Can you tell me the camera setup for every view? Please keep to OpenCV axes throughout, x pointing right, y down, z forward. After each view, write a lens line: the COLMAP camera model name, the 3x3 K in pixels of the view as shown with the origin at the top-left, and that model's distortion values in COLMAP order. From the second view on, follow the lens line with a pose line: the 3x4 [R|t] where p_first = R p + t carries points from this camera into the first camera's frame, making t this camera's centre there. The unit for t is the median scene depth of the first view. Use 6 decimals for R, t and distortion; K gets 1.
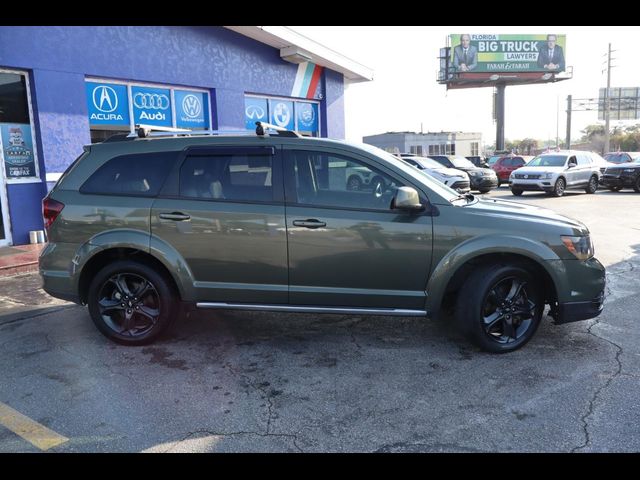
lens RADIAL K [[532.9, 0, 320.4], [0, 532.9, 240.3], [0, 0, 1]] dist [-0.016629, -0.003776]
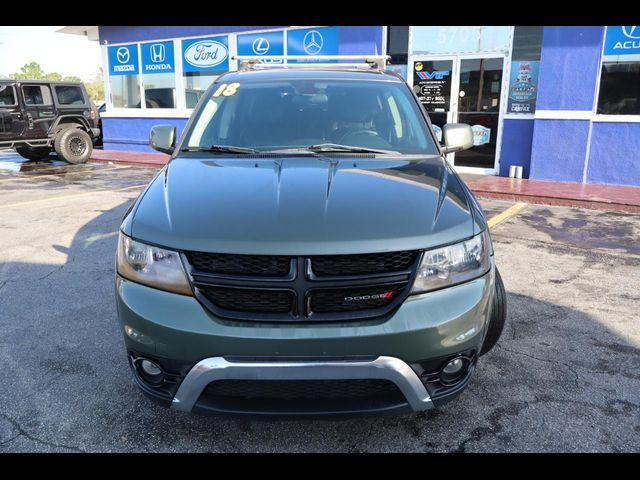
lens RADIAL K [[532.9, 0, 319.8], [0, 532.9, 239.8], [0, 0, 1]] dist [-0.016629, -0.003776]
pose [[0.087100, 0.265472, -0.960176, 0.476494], [-0.157410, 0.955398, 0.249872, -0.080476], [0.983685, 0.129378, 0.125003, 0.515371]]
